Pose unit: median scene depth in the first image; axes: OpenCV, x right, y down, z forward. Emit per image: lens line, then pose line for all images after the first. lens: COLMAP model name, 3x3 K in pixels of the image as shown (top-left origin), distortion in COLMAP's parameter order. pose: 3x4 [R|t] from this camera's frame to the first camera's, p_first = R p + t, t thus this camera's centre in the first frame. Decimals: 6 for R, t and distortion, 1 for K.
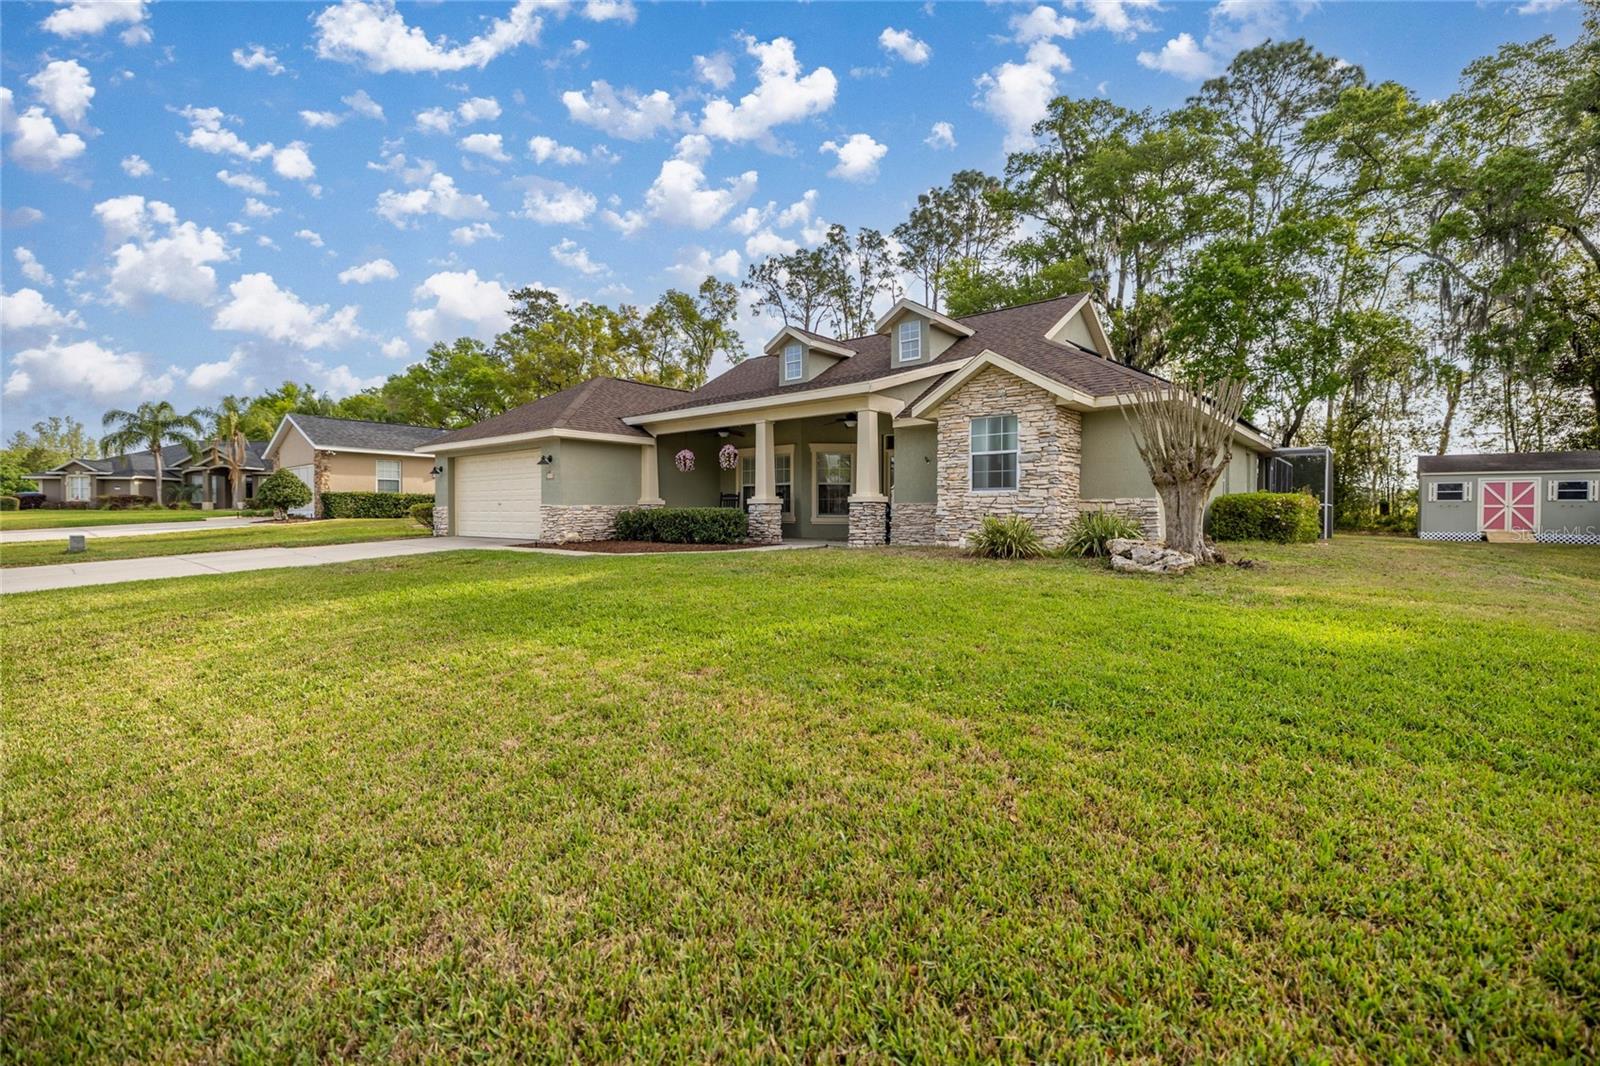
lens RADIAL K [[730.5, 0, 804.8], [0, 730.5, 527.2], [0, 0, 1]] dist [0.000803, 0.000191]
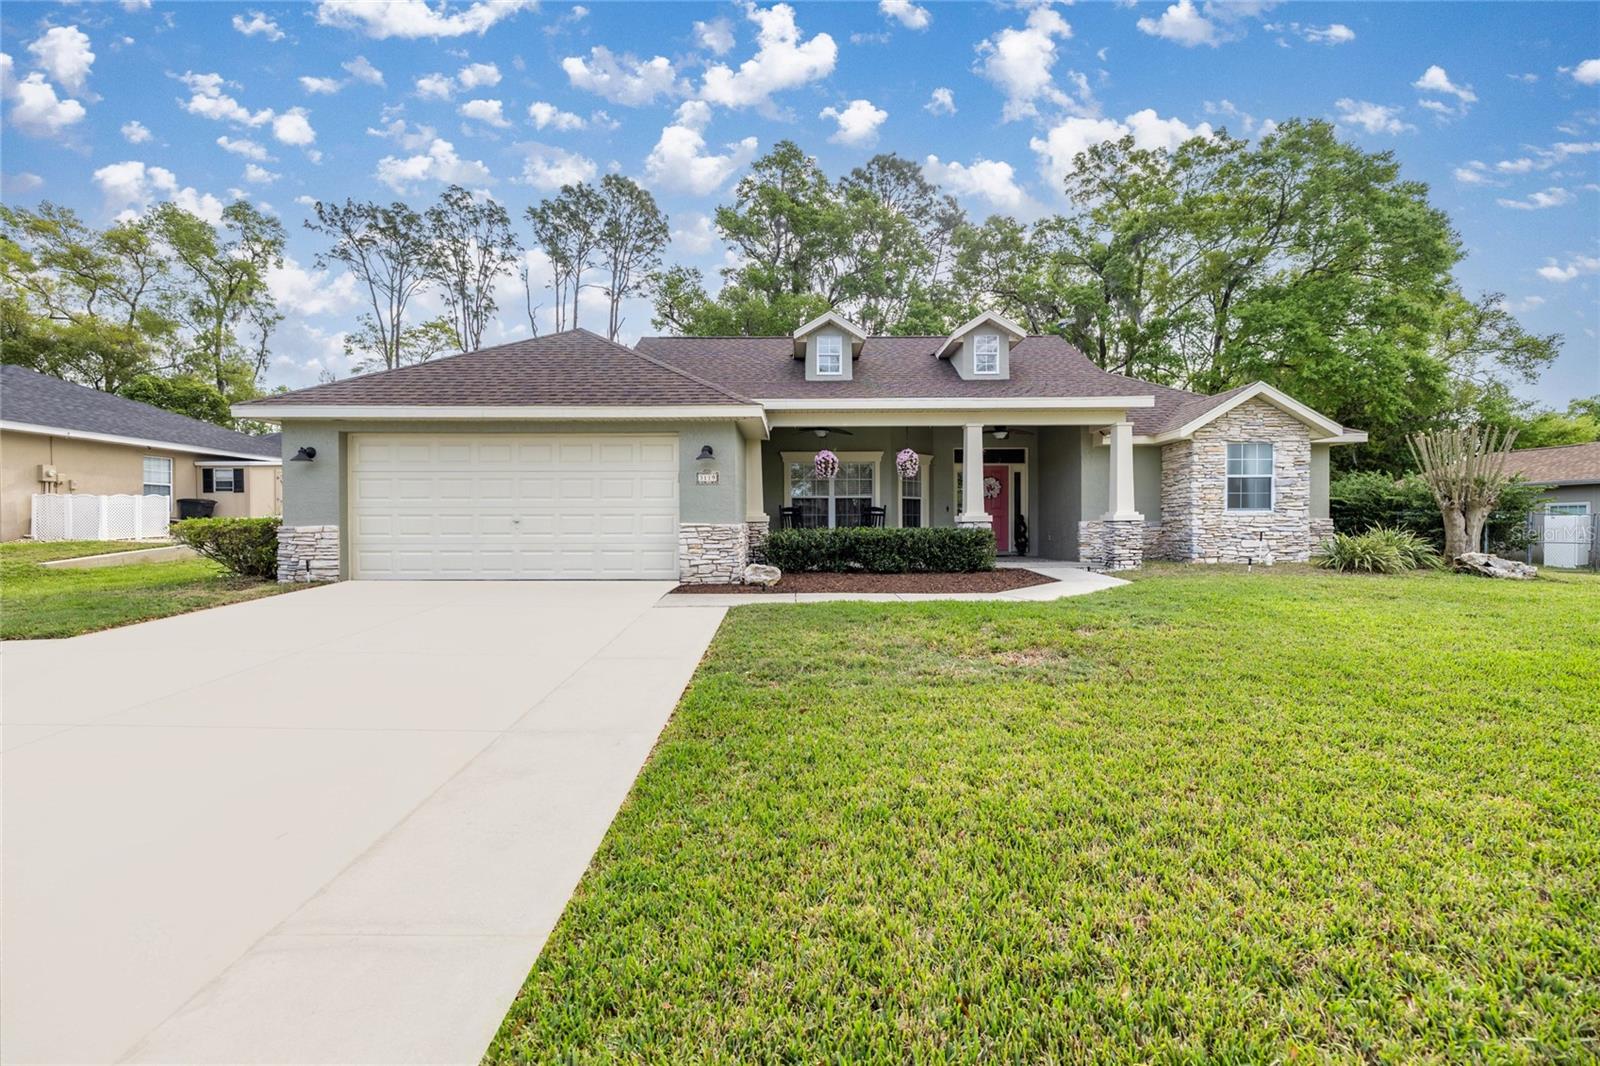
lens RADIAL K [[691.2, 0, 797.0], [0, 691.2, 531.7], [0, 0, 1]] dist [-0.002323, -0.000233]
pose [[0.761556, -0.014453, 0.647938, -0.806617], [0.015225, 0.999874, 0.004408, -0.029149], [-0.647920, 0.006508, 0.761680, 0.565449]]
